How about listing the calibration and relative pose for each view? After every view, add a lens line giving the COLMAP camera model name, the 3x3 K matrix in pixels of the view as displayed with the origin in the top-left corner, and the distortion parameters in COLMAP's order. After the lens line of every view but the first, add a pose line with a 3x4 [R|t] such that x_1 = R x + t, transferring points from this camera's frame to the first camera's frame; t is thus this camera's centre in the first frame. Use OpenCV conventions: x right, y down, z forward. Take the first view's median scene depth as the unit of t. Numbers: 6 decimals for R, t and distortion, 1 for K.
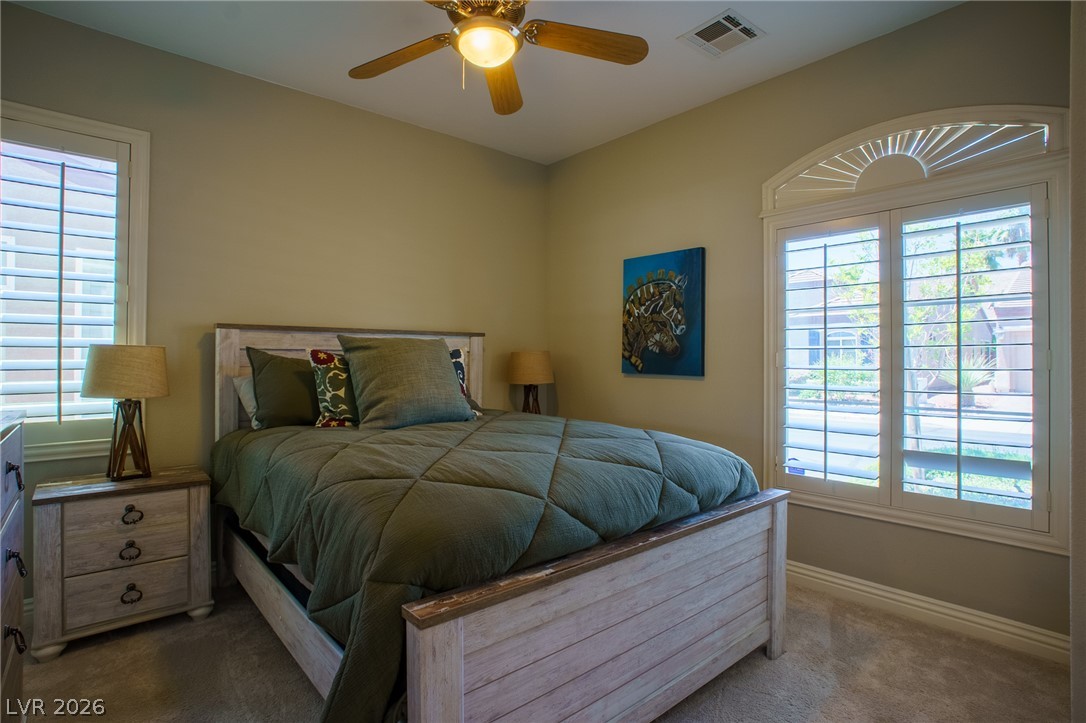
lens RADIAL K [[535.8, 0, 546.0], [0, 535.8, 359.9], [0, 0, 1]] dist [-0.068145, 0.025066]
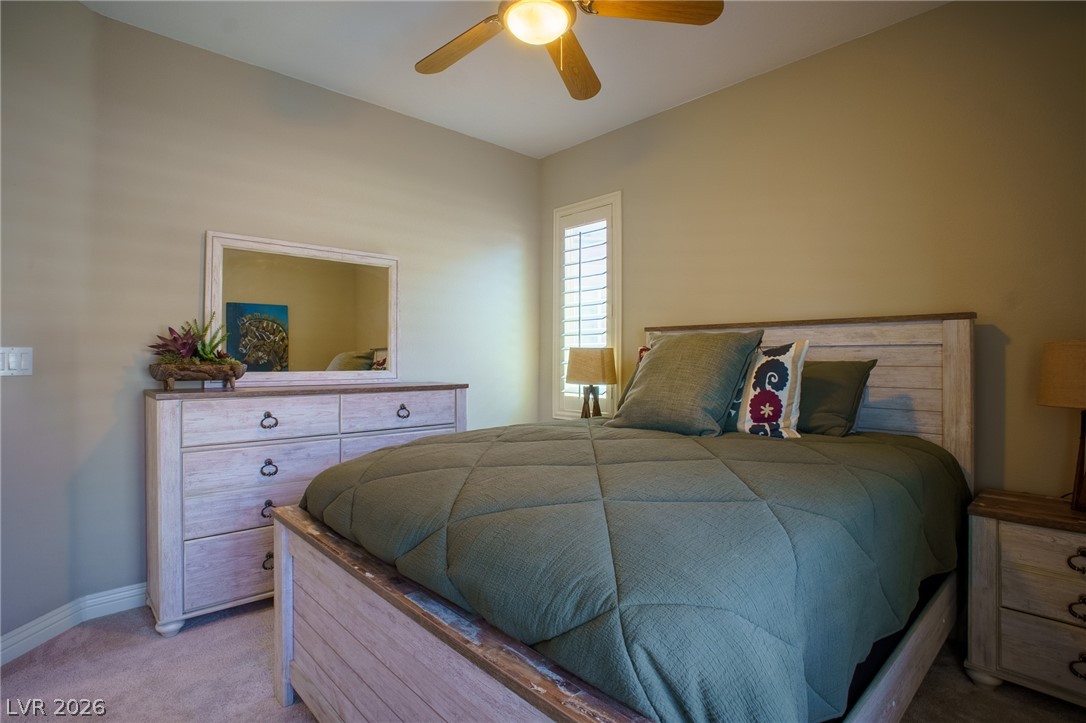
lens RADIAL K [[535.8, 0, 546.4], [0, 535.8, 355.9], [0, 0, 1]] dist [-0.068145, 0.025066]
pose [[0.047792, 0.000360, -0.998857, 0.652316], [0.000947, 0.999999, 0.000406, -0.005880], [0.998857, -0.000966, 0.047791, 0.773115]]
